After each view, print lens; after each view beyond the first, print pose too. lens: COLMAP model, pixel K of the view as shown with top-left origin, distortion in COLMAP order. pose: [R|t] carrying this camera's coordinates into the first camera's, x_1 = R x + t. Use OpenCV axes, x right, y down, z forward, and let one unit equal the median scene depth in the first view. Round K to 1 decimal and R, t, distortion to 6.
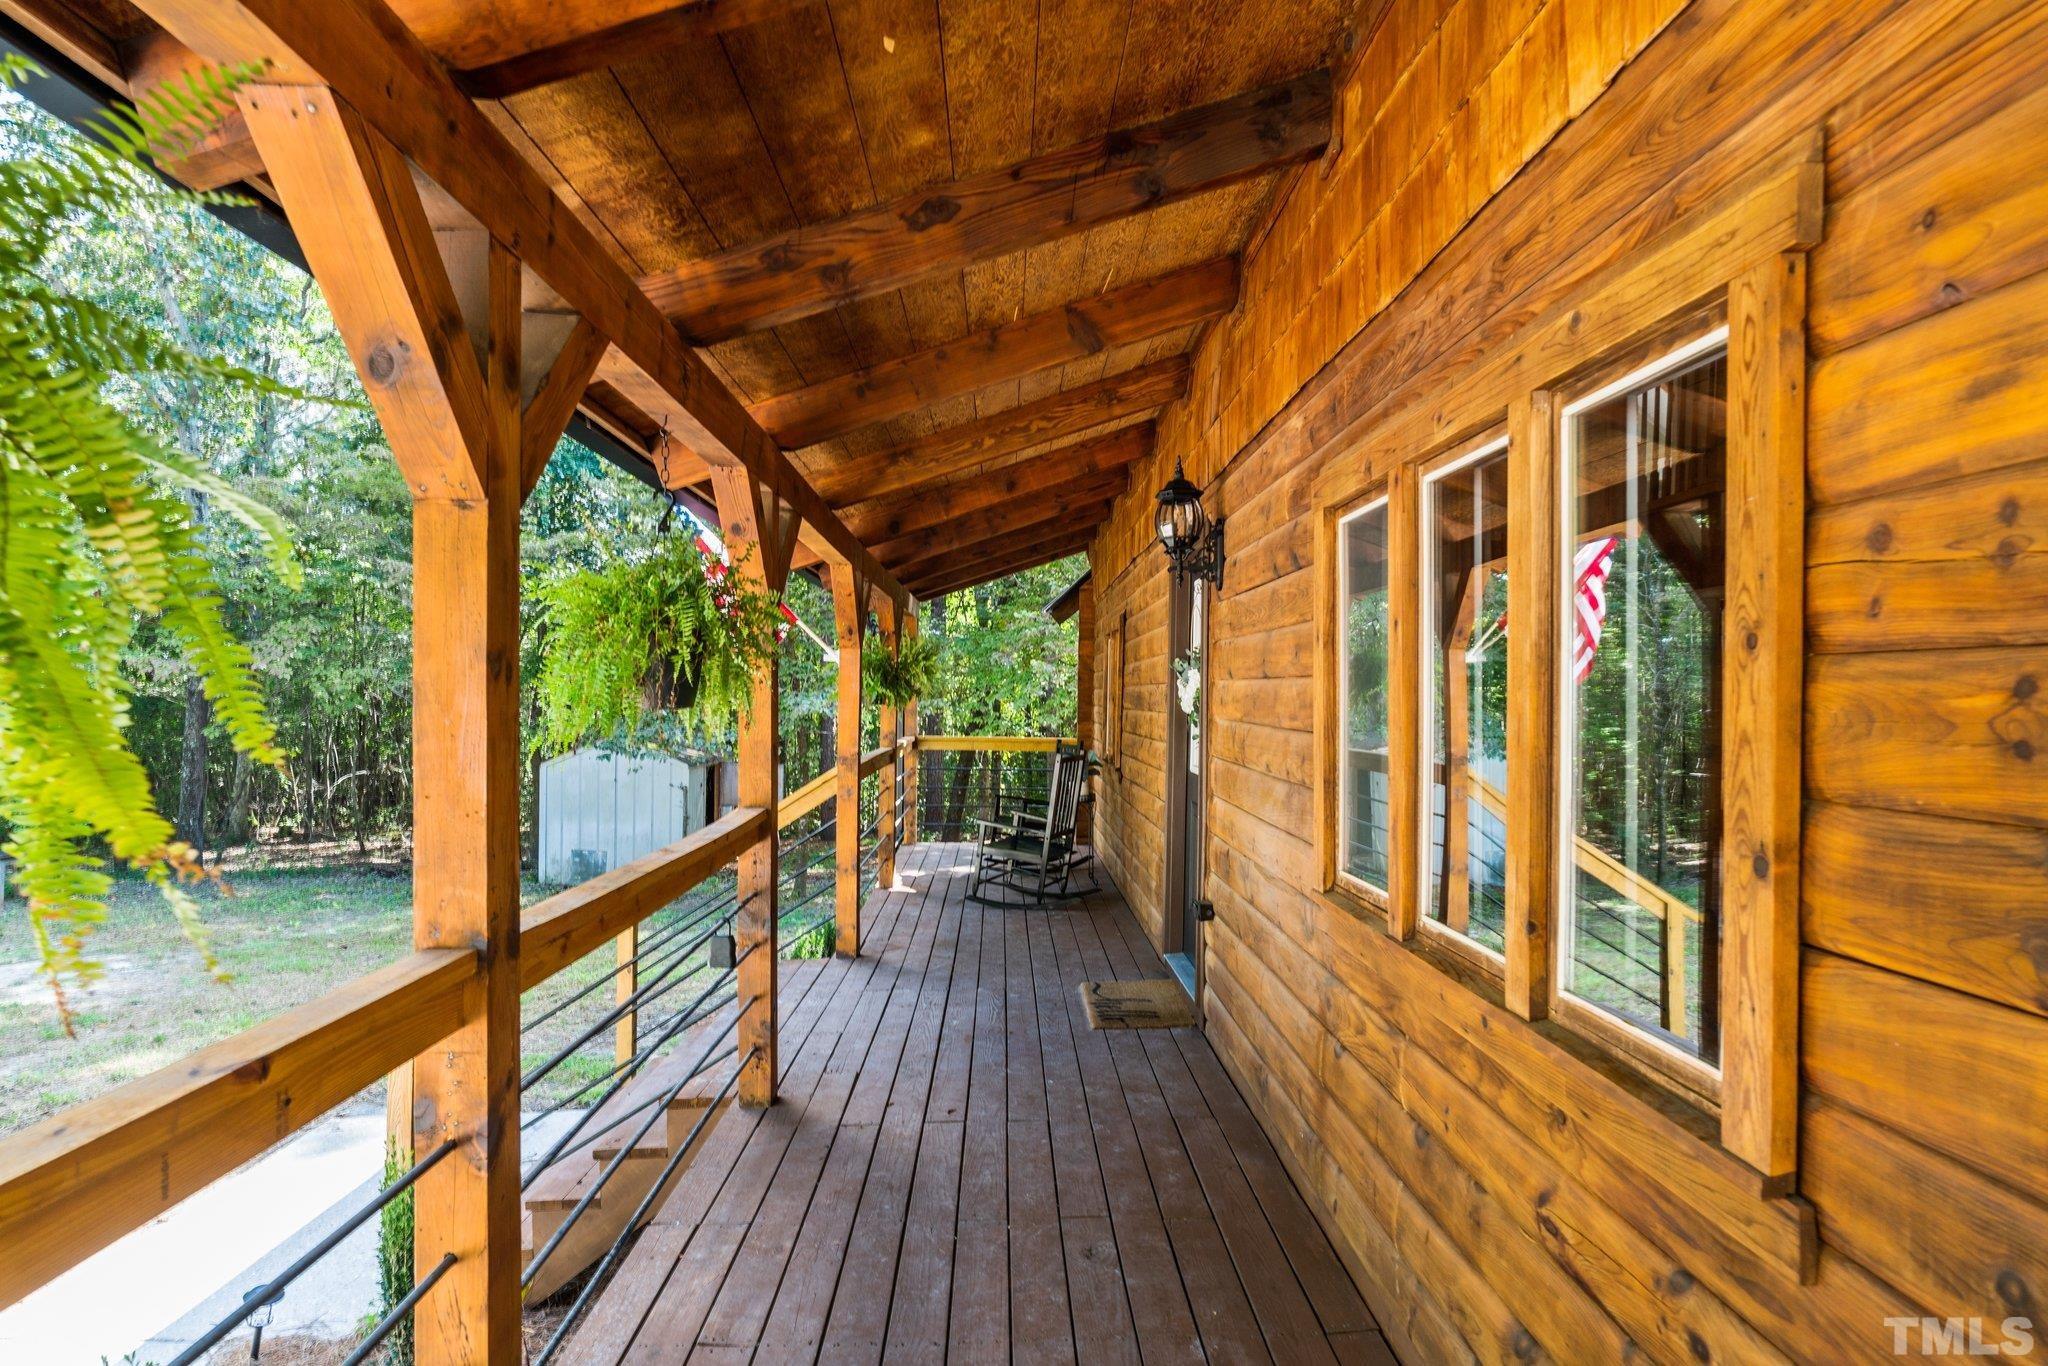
lens RADIAL K [[1107.2, 0, 1020.2], [0, 1107.2, 695.4], [0, 0, 1]] dist [0.008558, 0.001563]
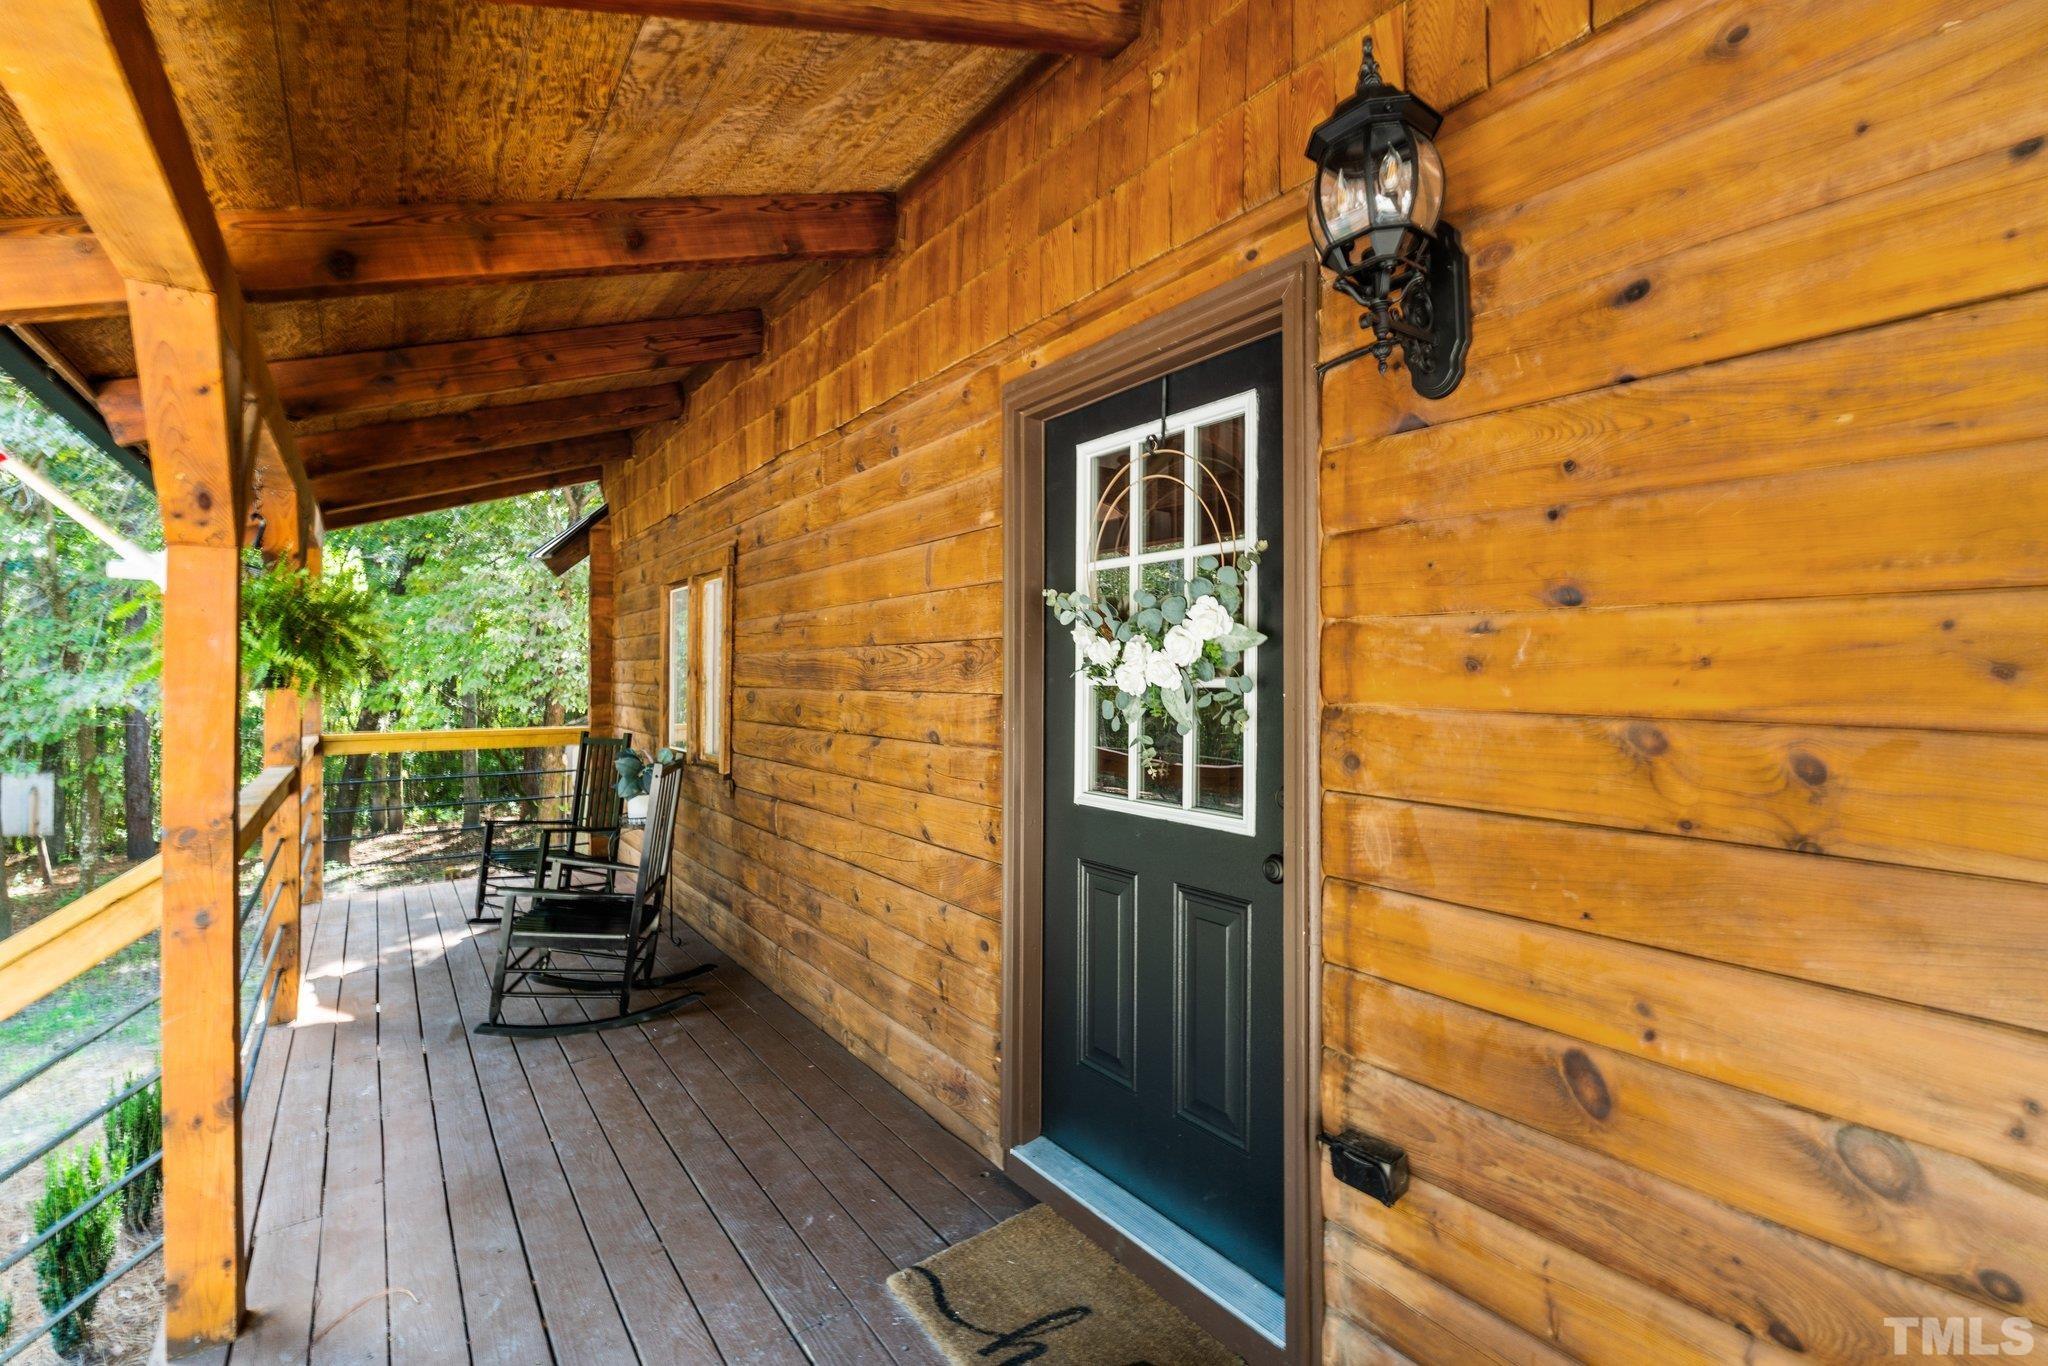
lens RADIAL K [[899.4, 0, 1027.4], [0, 899.4, 676.4], [0, 0, 1]] dist [-0.011782, 0.002534]
pose [[0.817955, -0.009969, 0.575196, -0.083883], [0.006534, 0.999946, 0.008039, 0.002036], [-0.575245, -0.002817, 0.817976, 0.497720]]
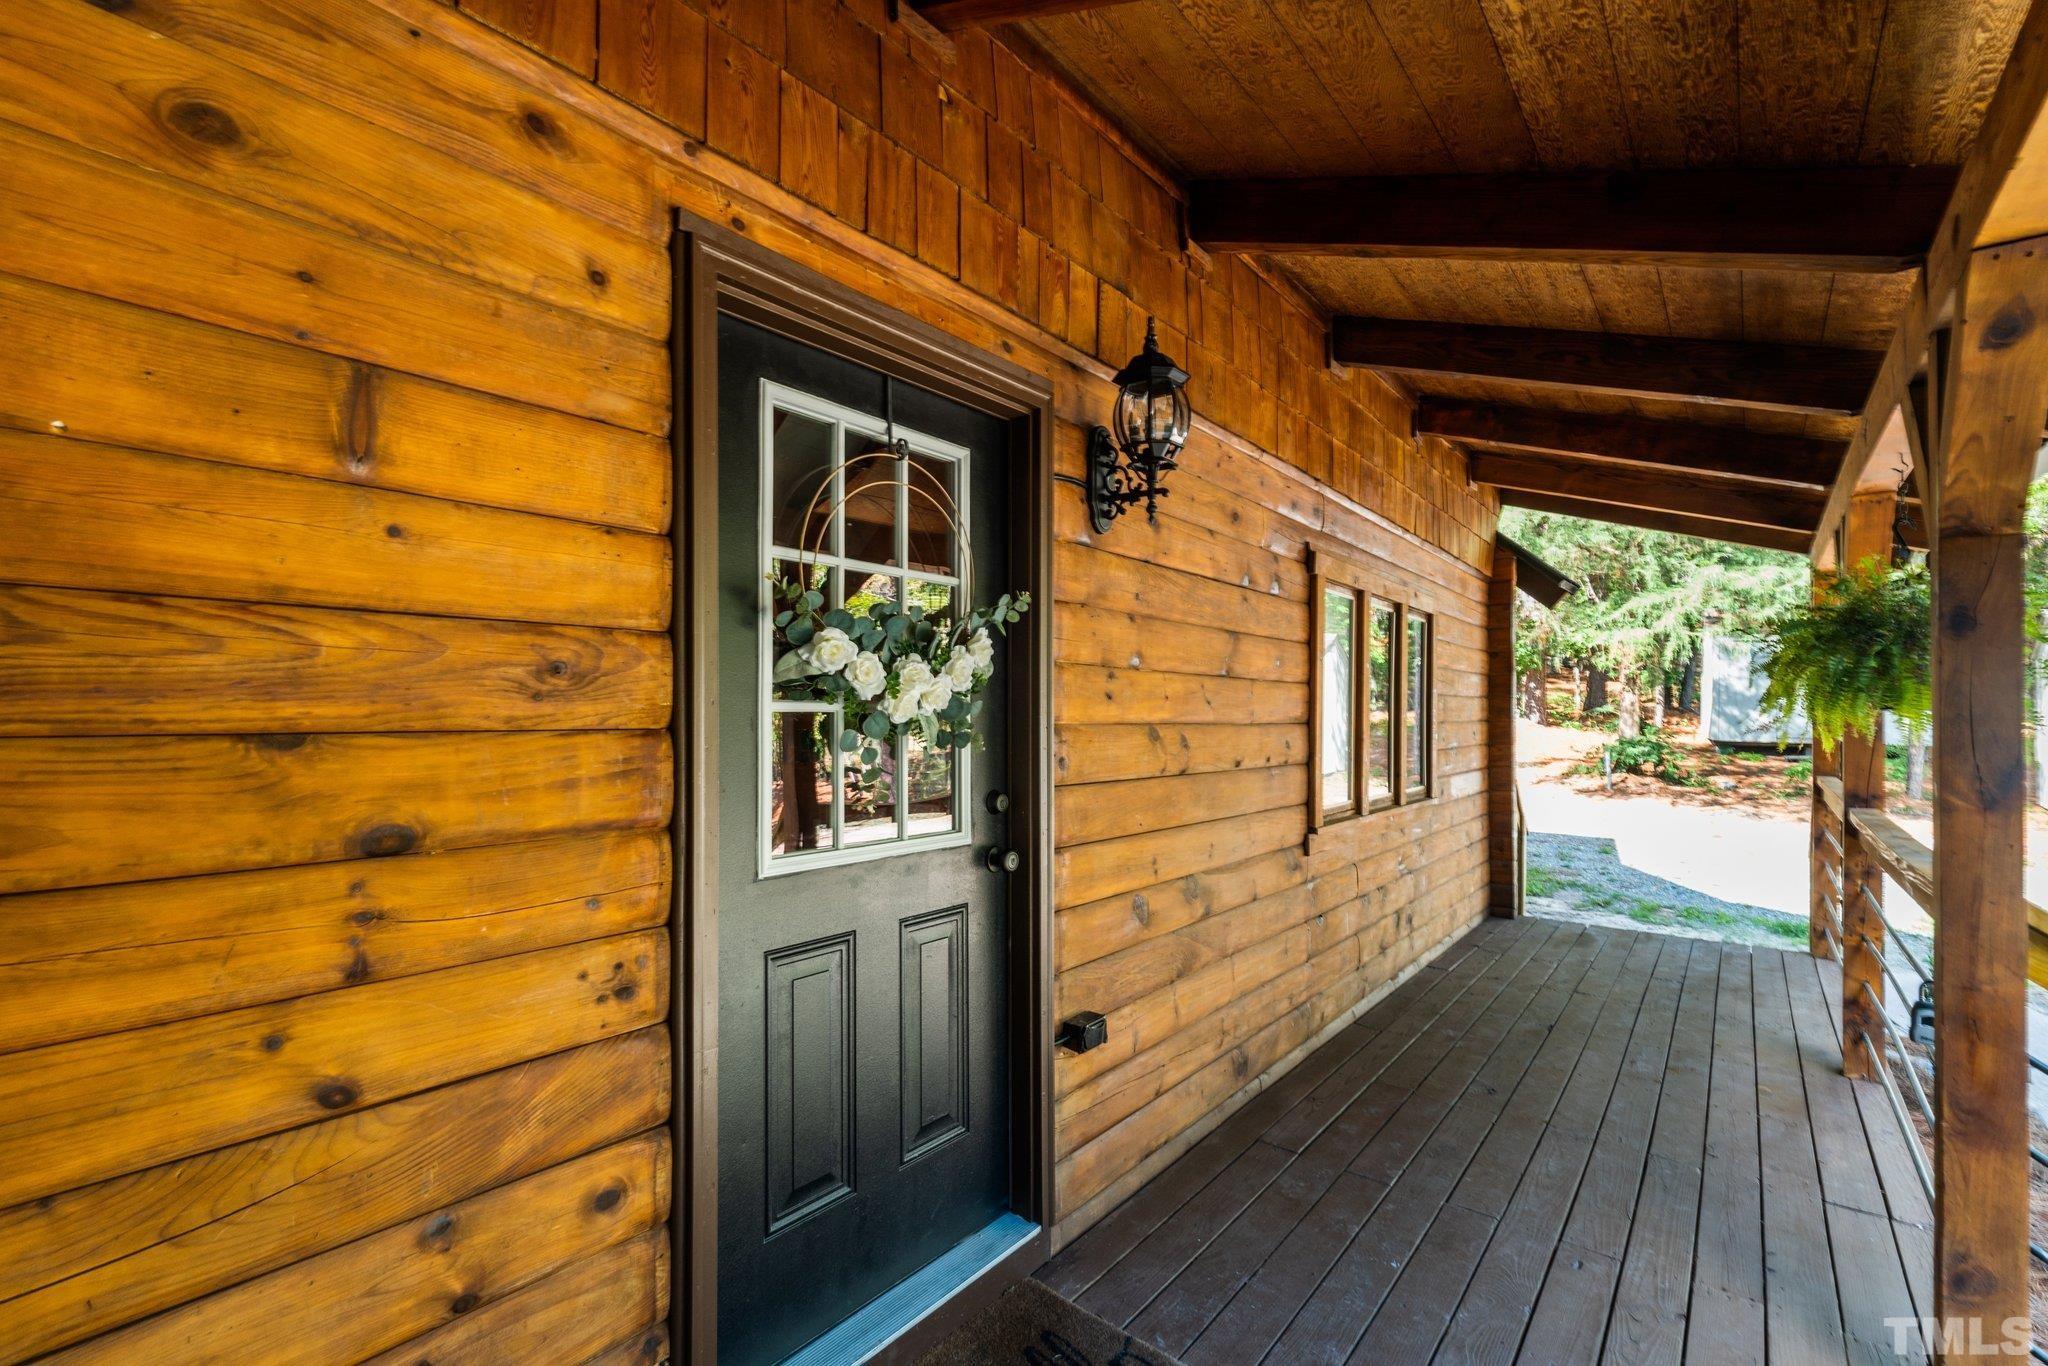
lens RADIAL K [[899.4, 0, 1015.8], [0, 899.4, 689.4], [0, 0, 1]] dist [-0.011782, 0.002534]
pose [[-0.760998, -0.000949, 0.648753, -0.083358], [-0.015282, 0.999748, -0.016464, 0.004737], [-0.648574, -0.022444, -0.760821, 0.873311]]
